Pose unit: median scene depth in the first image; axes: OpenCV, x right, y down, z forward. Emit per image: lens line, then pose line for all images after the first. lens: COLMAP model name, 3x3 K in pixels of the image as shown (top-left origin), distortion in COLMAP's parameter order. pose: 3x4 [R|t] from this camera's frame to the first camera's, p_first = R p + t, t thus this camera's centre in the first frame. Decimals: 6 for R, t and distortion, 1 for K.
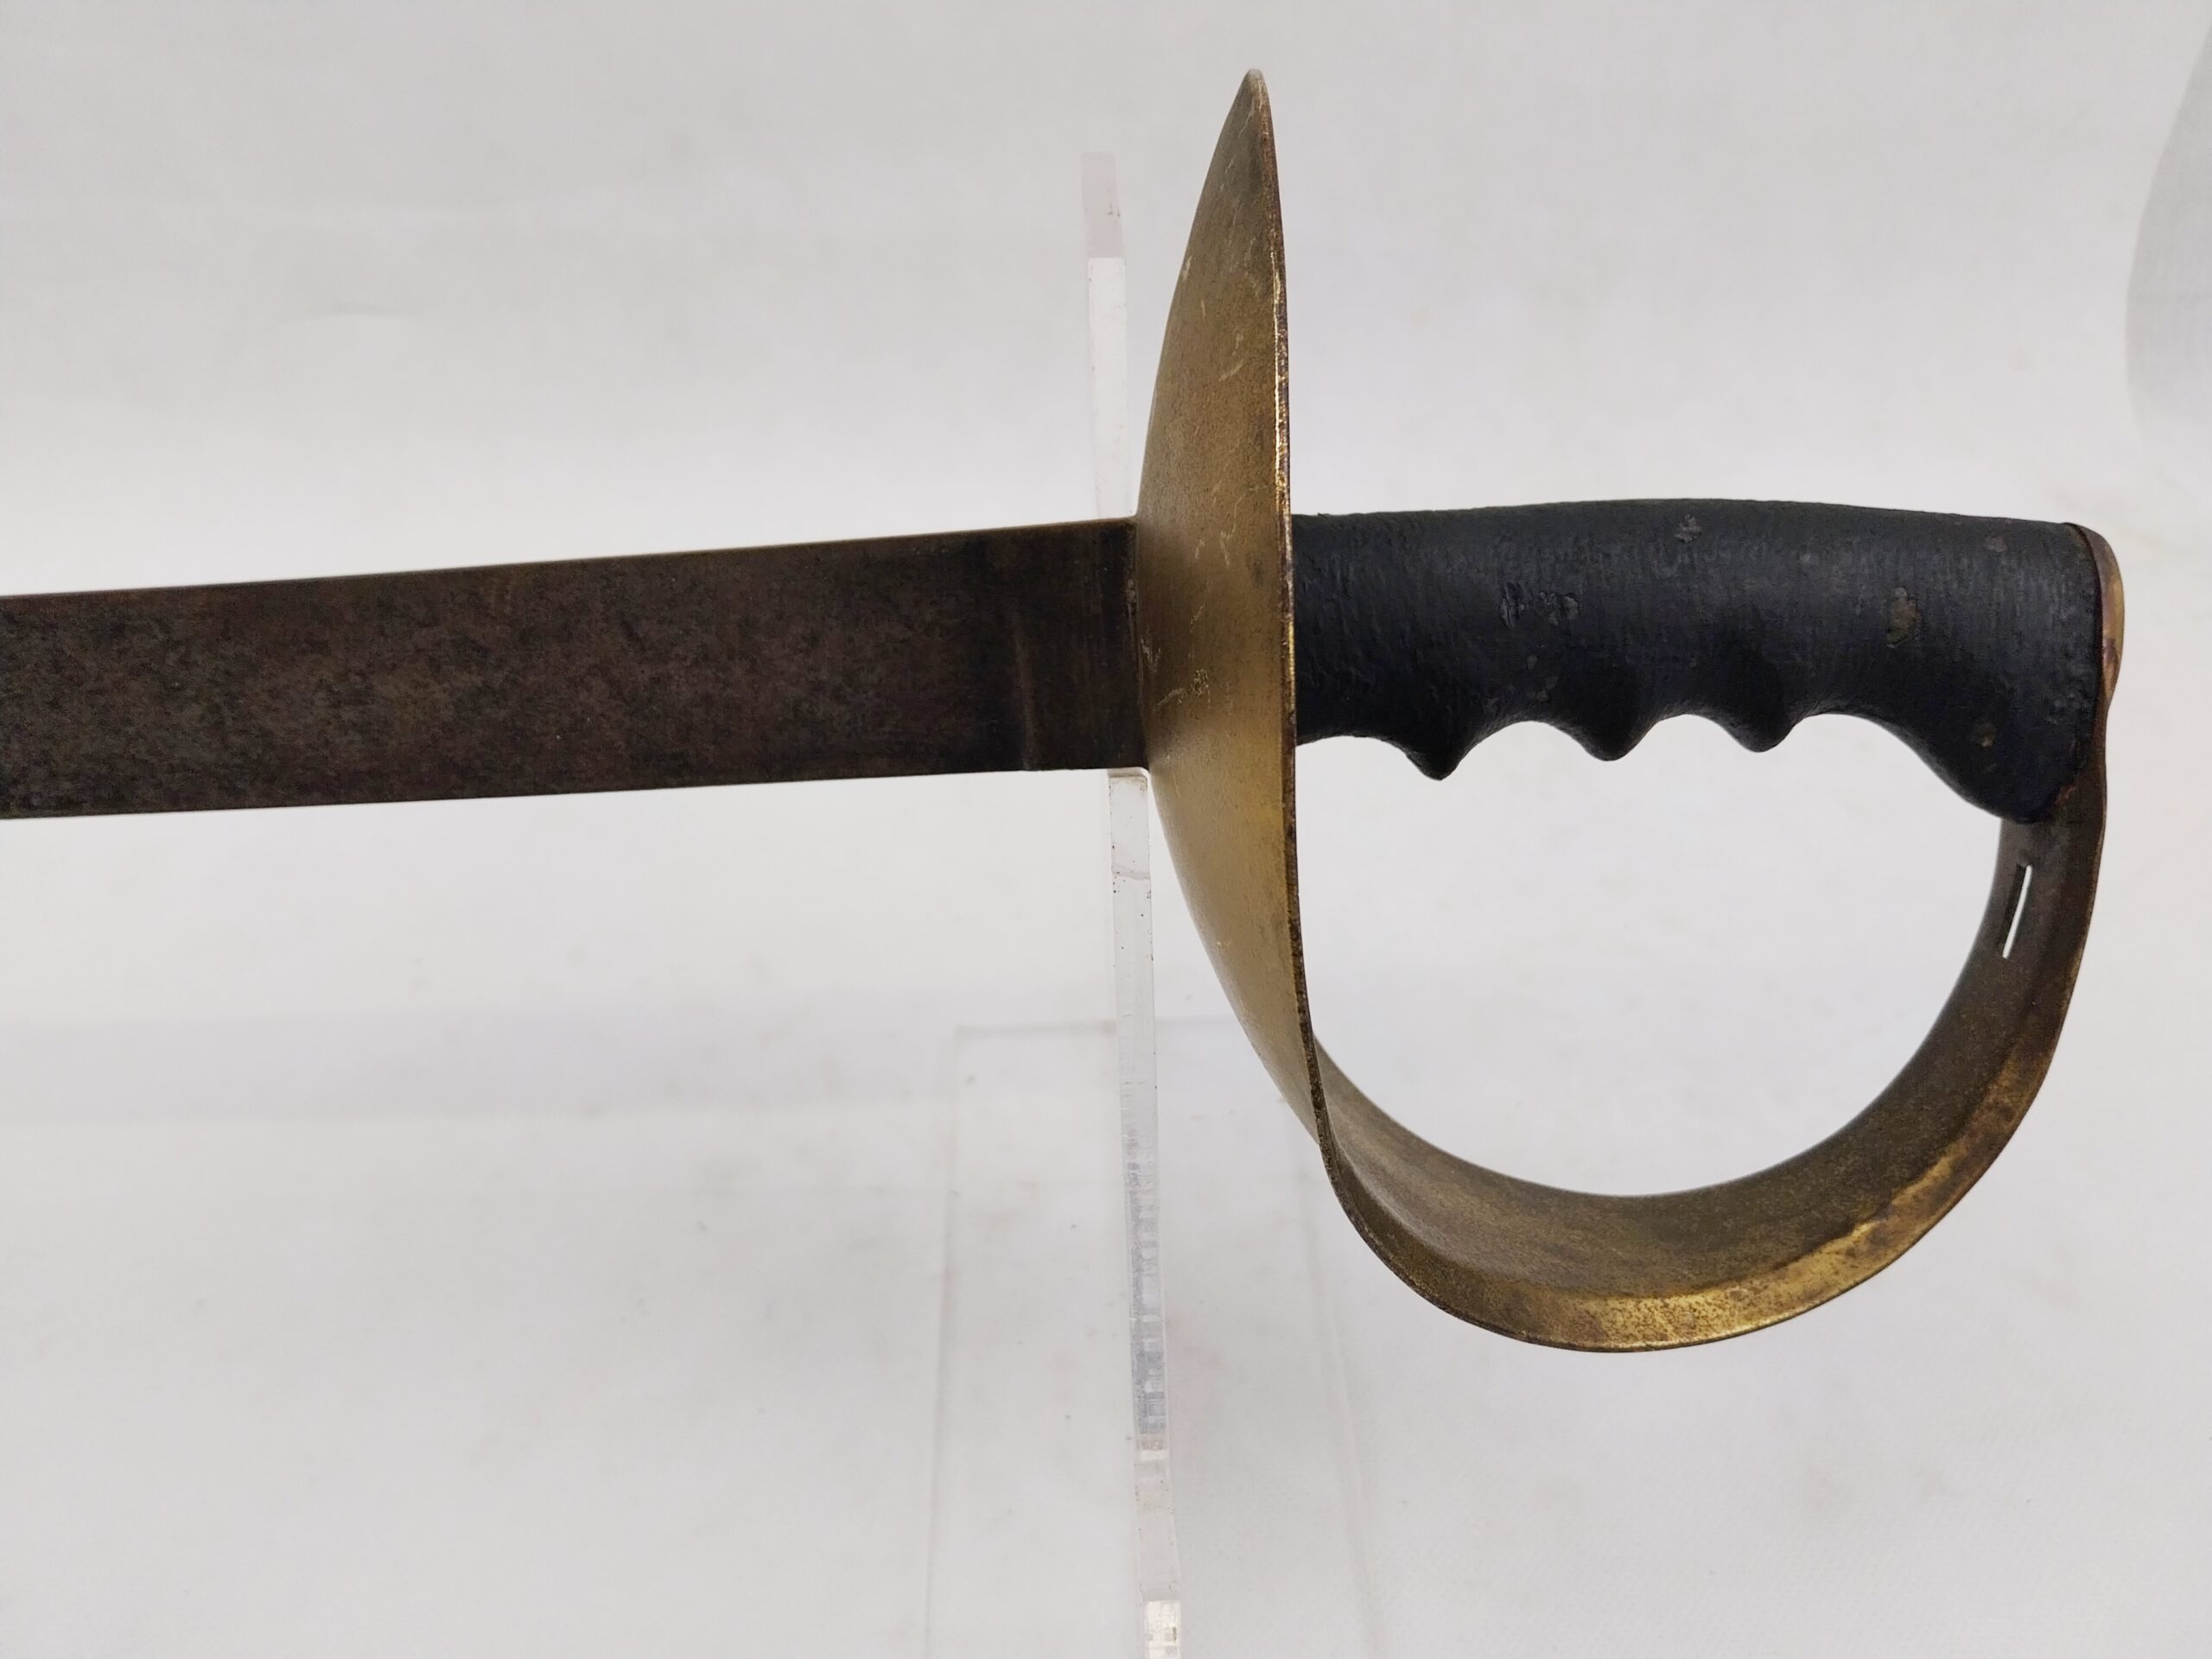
lens RADIAL K [[1677.7, 0, 1120.7], [0, 1677.7, 795.6], [0, 0, 1]] dist [-0.023109, -0.015095]
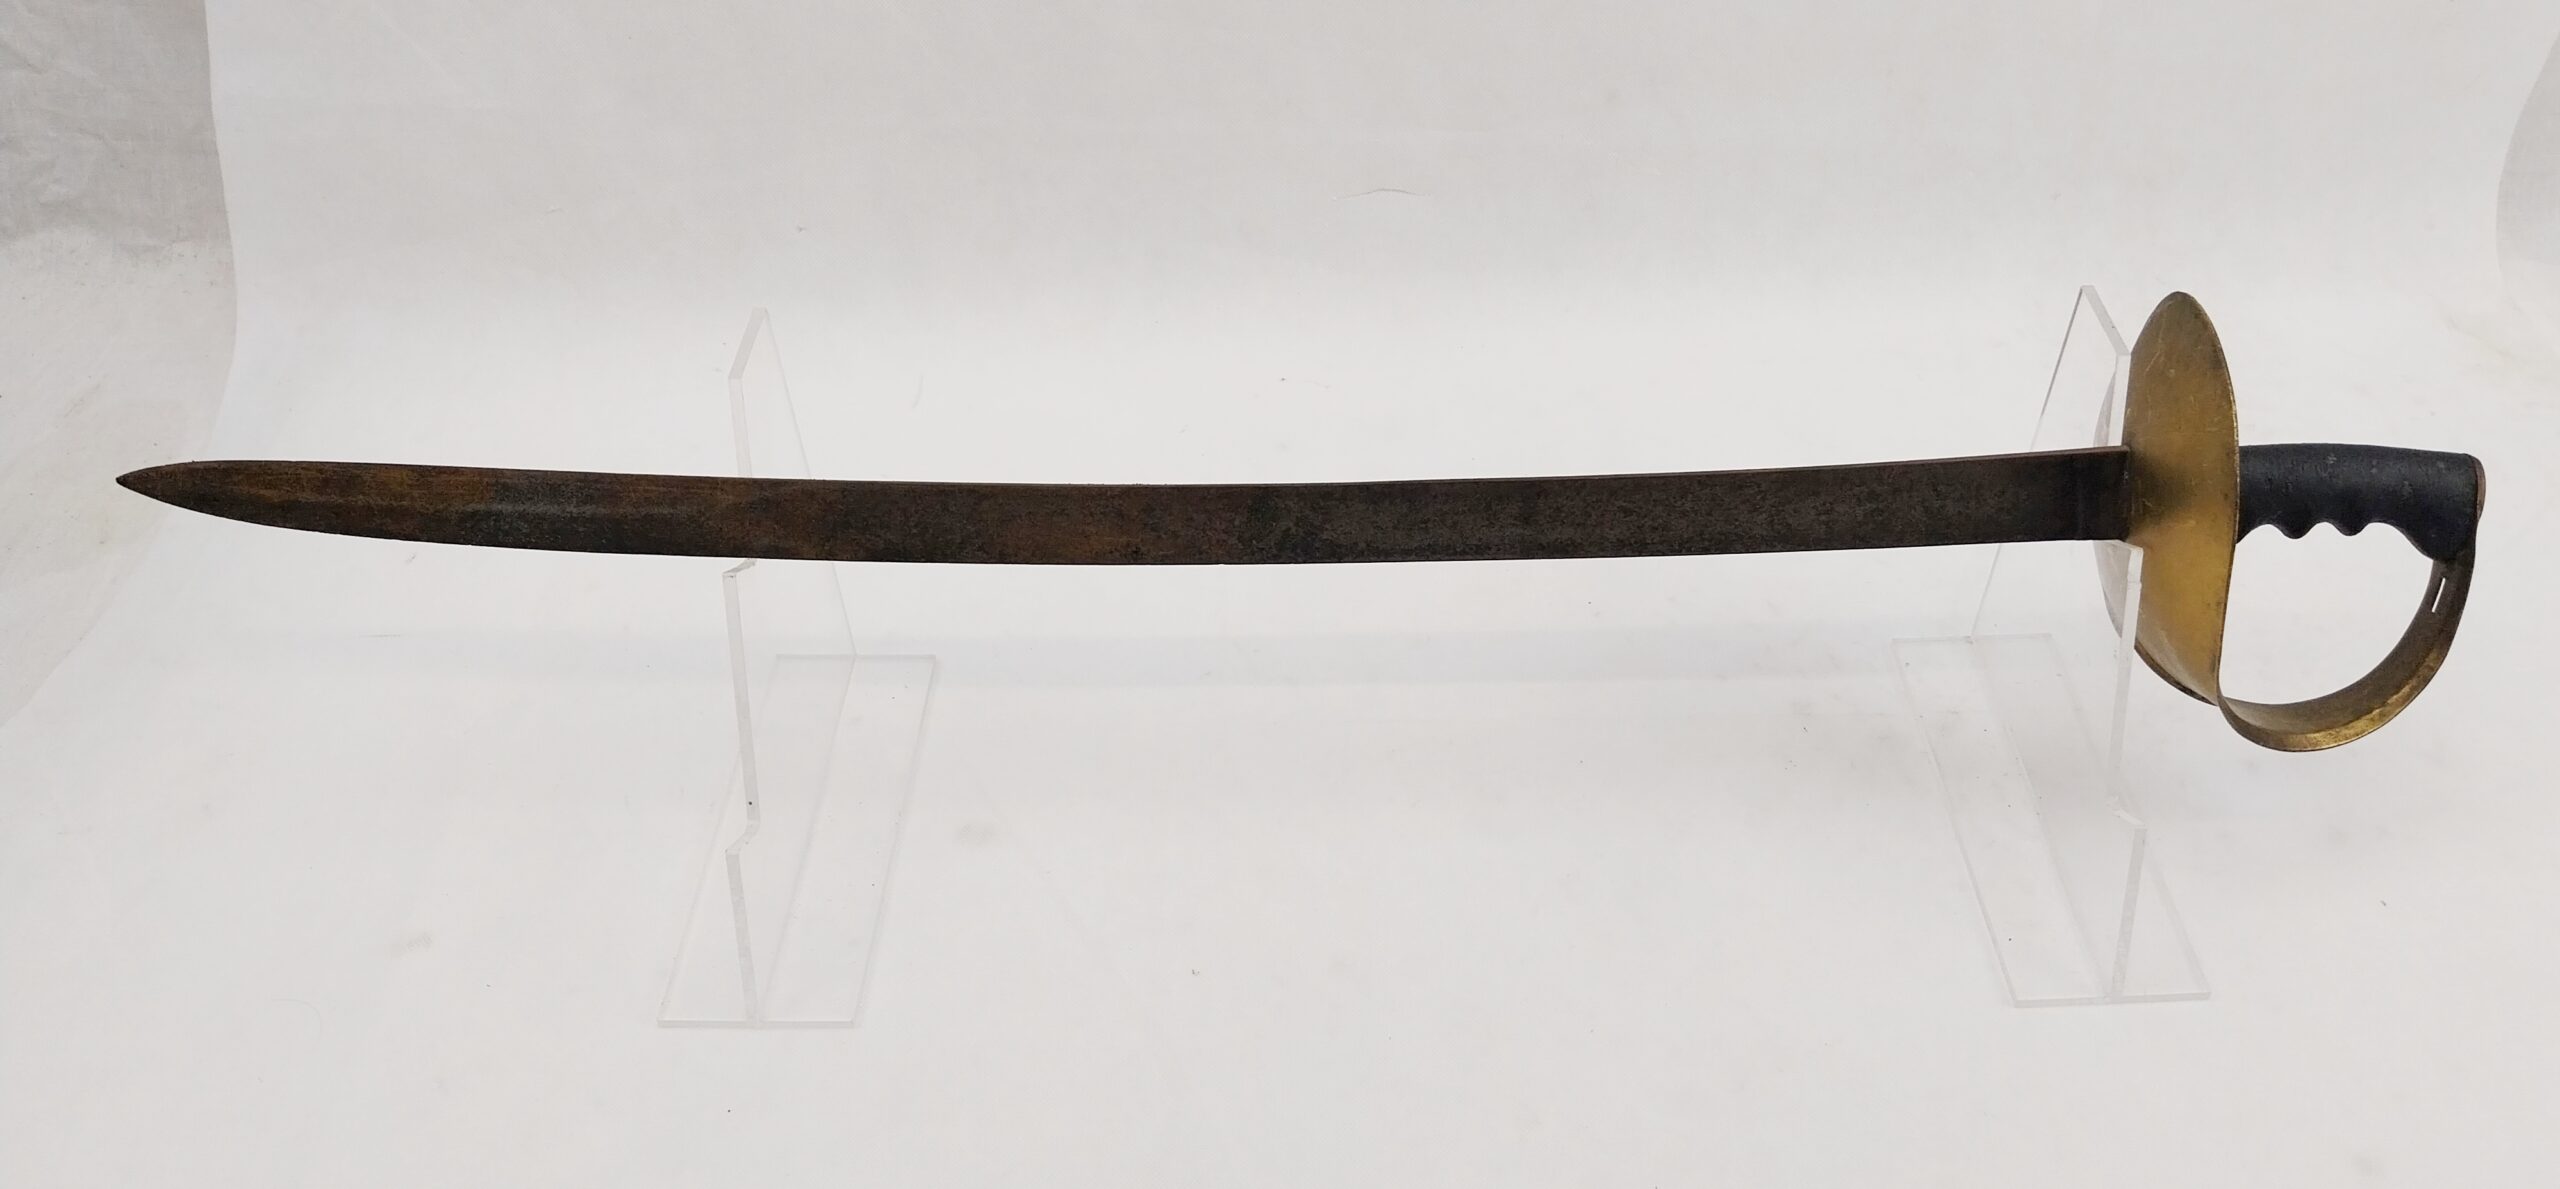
lens RADIAL K [[1900.3, 0, 1297.5], [0, 1900.3, 582.7], [0, 0, 1]] dist [-0.036571, -0.016516]
pose [[0.999853, 0.004242, -0.016602, -1.256824], [-0.002576, 0.995070, 0.099145, -0.244816], [0.016941, -0.099087, 0.994935, -2.036769]]
